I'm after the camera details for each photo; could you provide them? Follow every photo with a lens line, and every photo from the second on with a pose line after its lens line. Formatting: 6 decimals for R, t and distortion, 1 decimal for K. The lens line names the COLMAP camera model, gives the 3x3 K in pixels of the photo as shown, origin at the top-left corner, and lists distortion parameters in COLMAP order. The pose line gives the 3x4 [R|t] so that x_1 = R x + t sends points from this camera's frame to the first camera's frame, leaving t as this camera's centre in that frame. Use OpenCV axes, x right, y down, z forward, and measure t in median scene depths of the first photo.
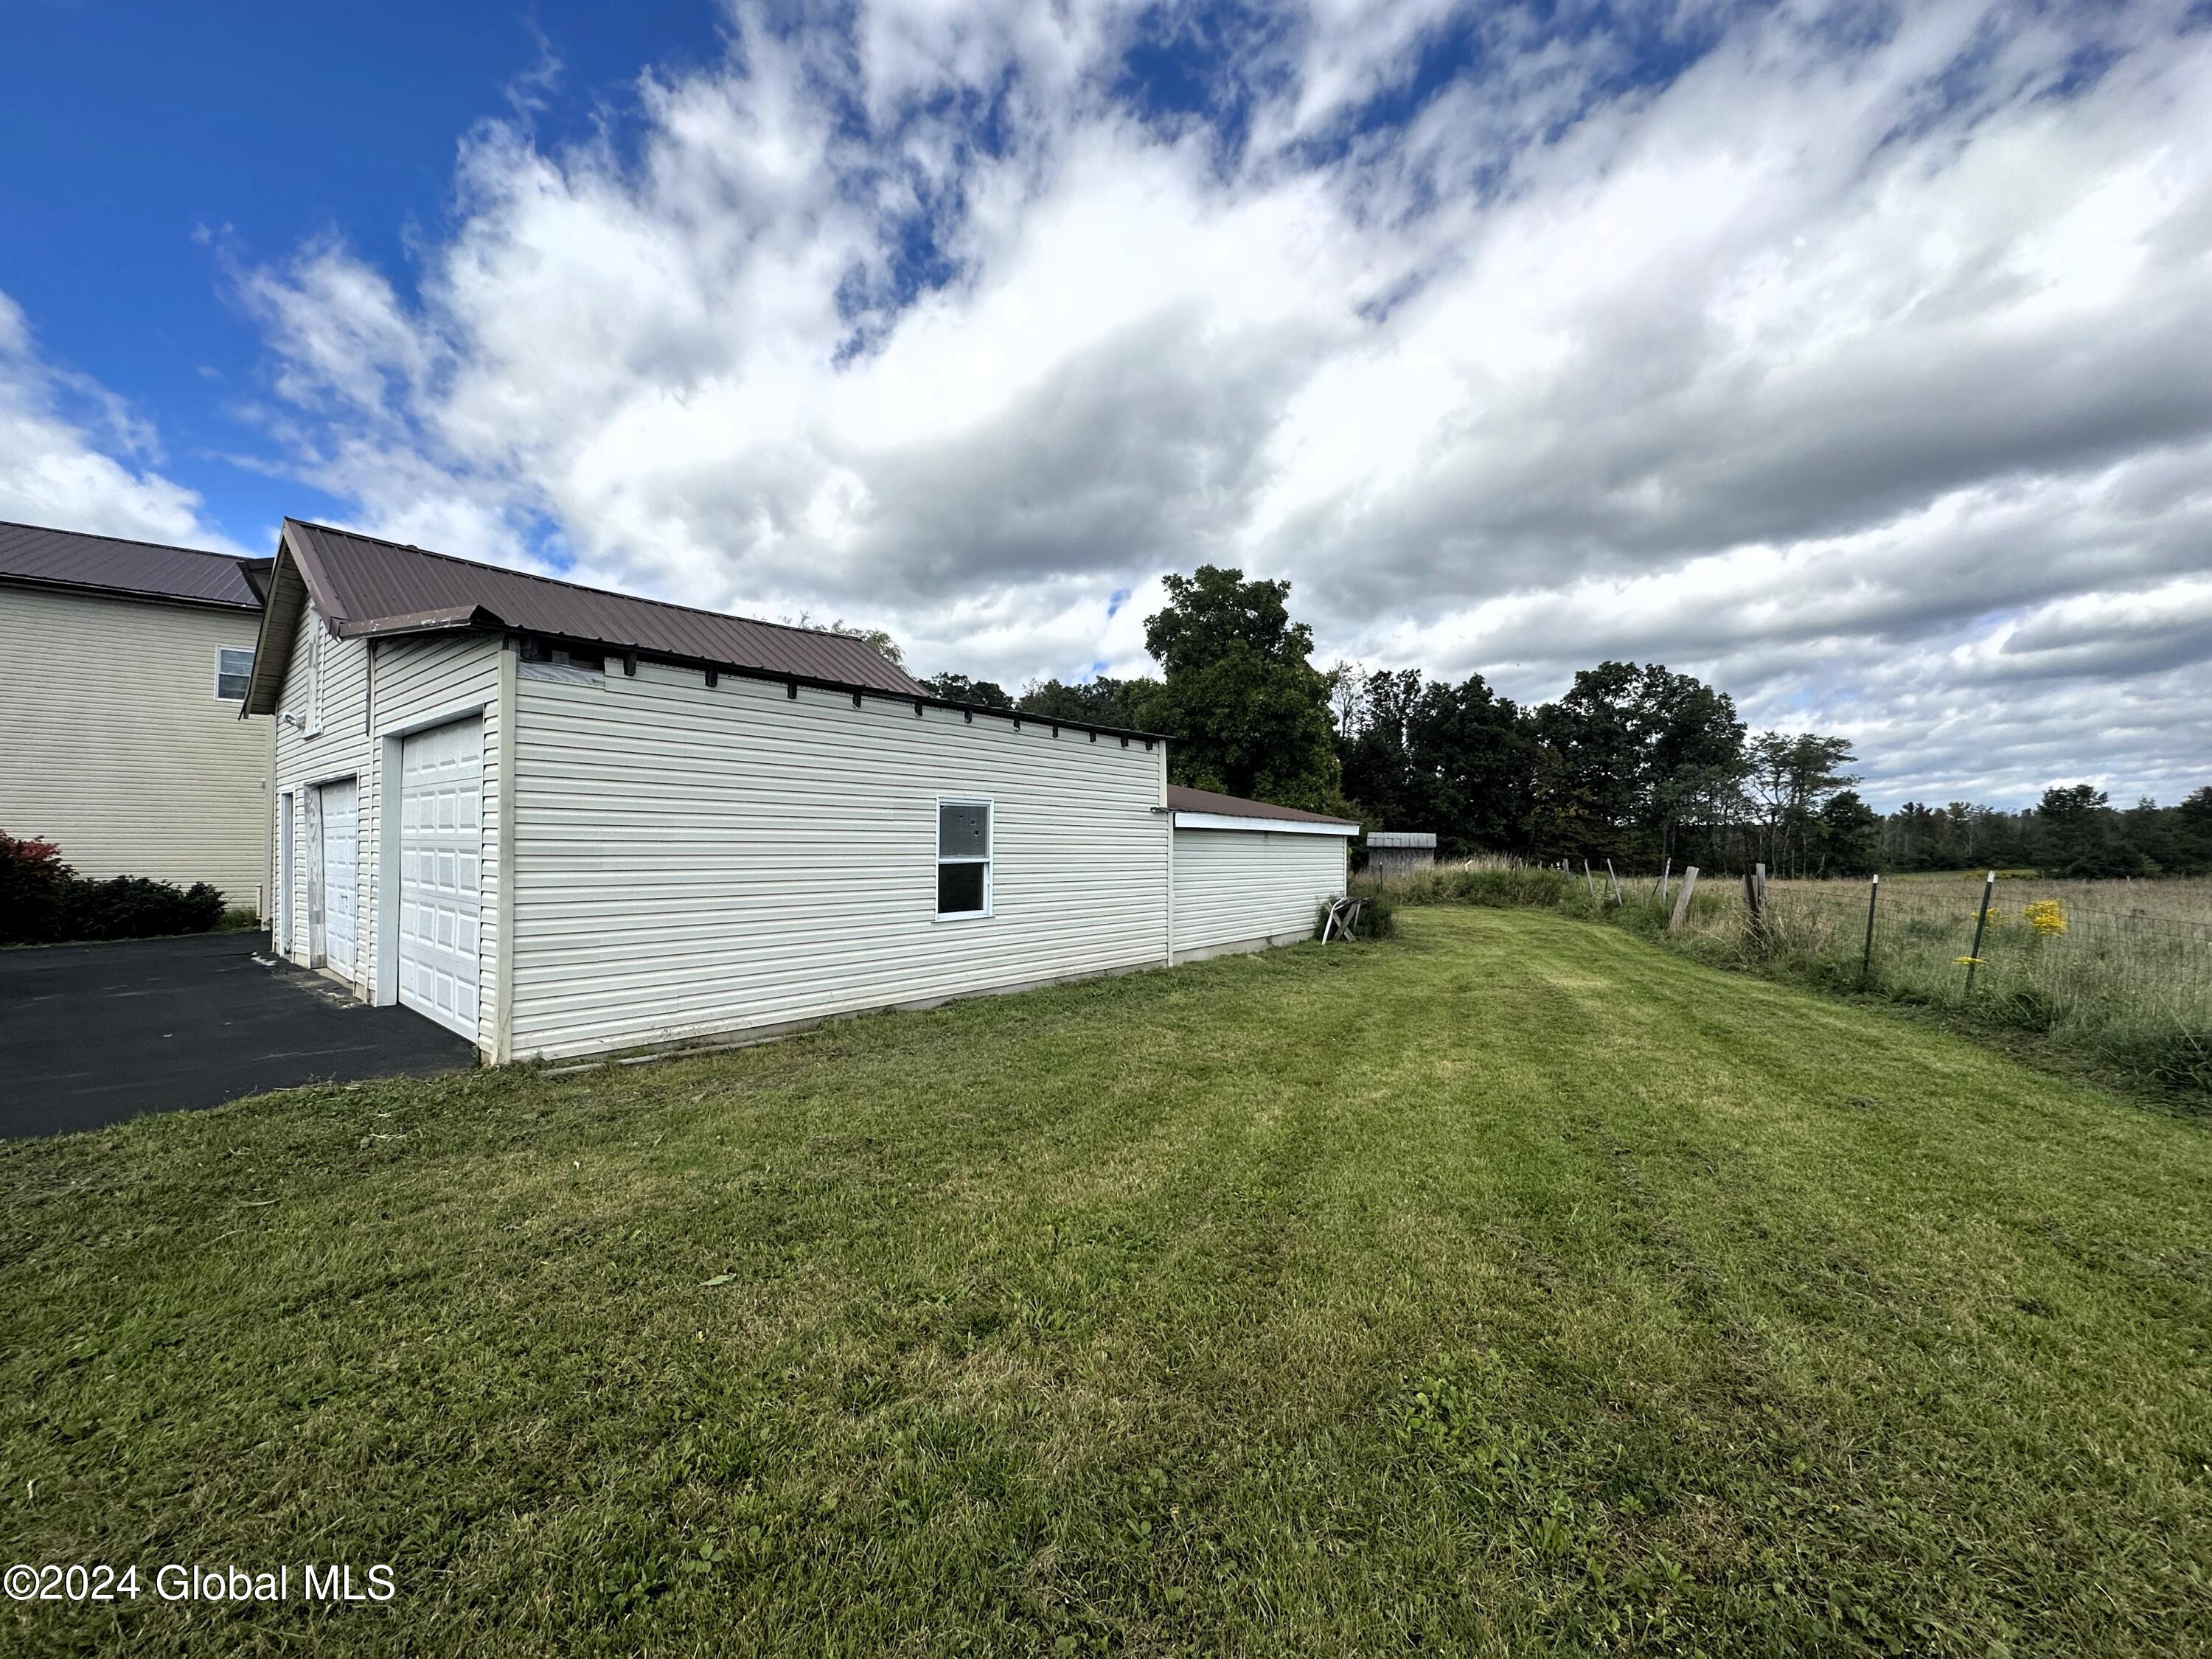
lens RADIAL K [[931.9, 0, 1104.7], [0, 931.9, 832.5], [0, 0, 1]] dist [-0.000954, 0.000197]
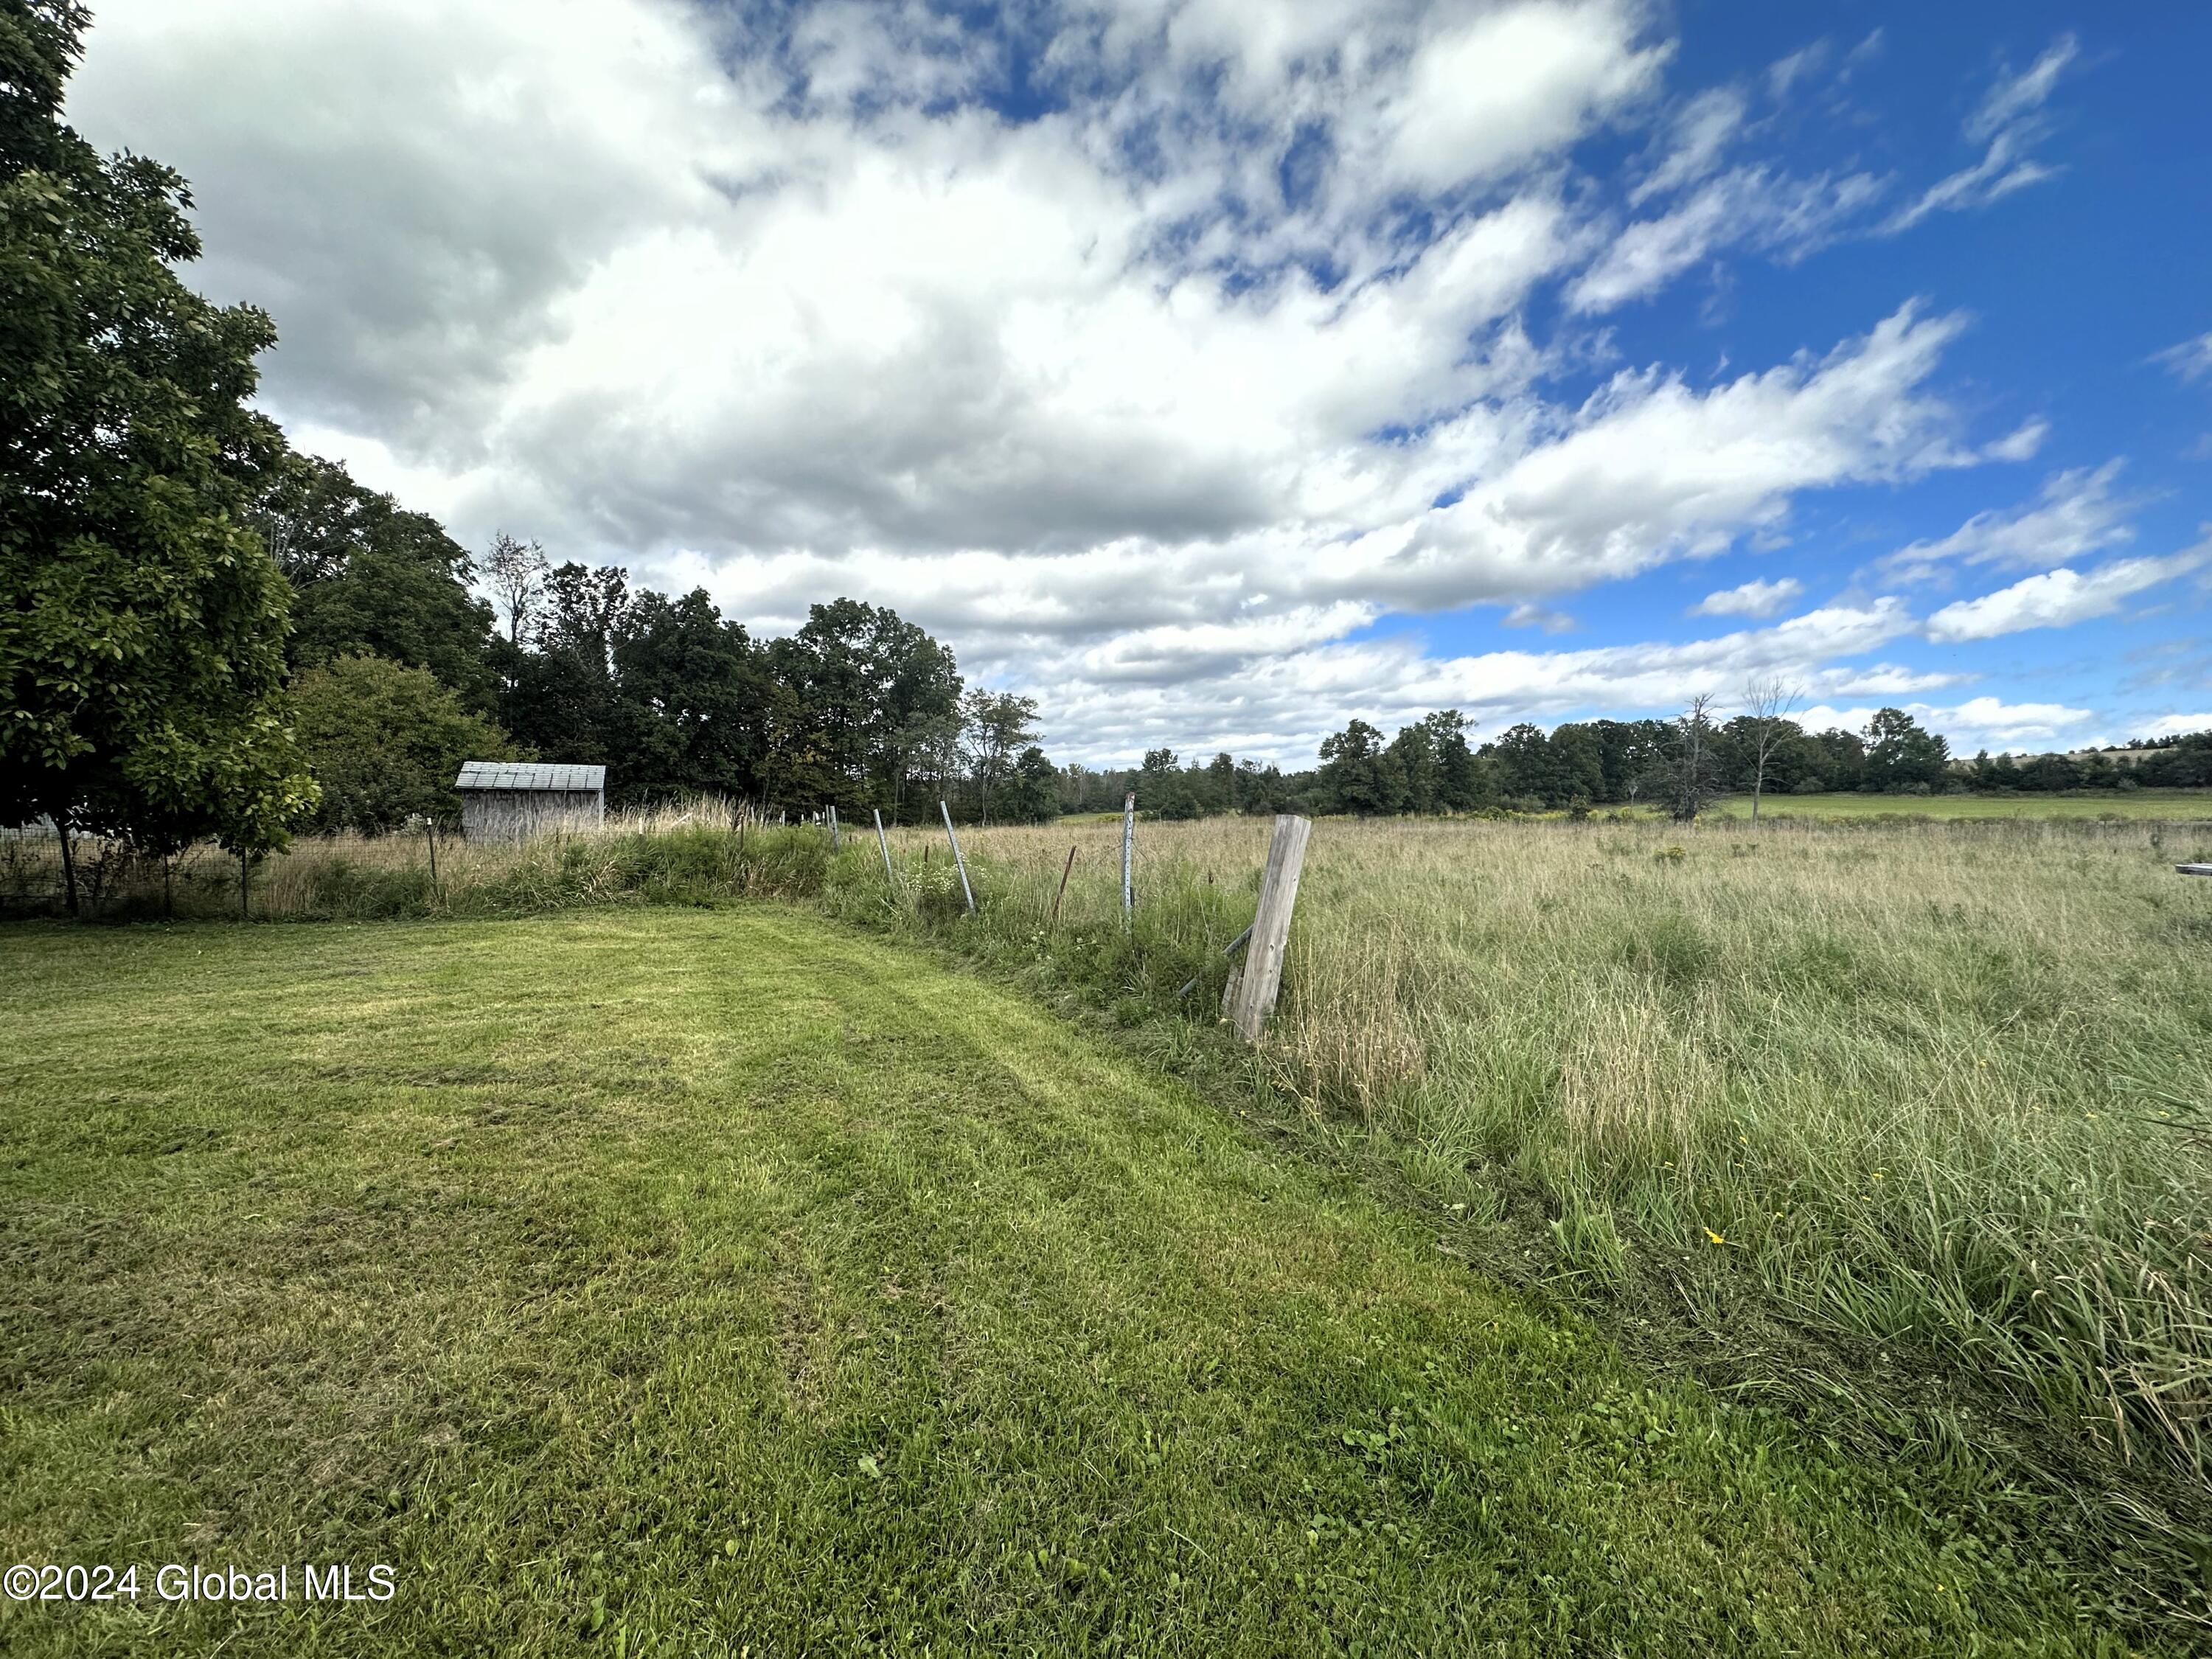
lens RADIAL K [[931.9, 0, 1104.7], [0, 931.9, 832.5], [0, 0, 1]] dist [-0.000954, 0.000197]
pose [[0.712207, -0.031109, 0.701280, 0.064412], [-0.004823, 0.998777, 0.049204, 0.004655], [-0.701953, -0.038426, 0.711186, 0.142310]]
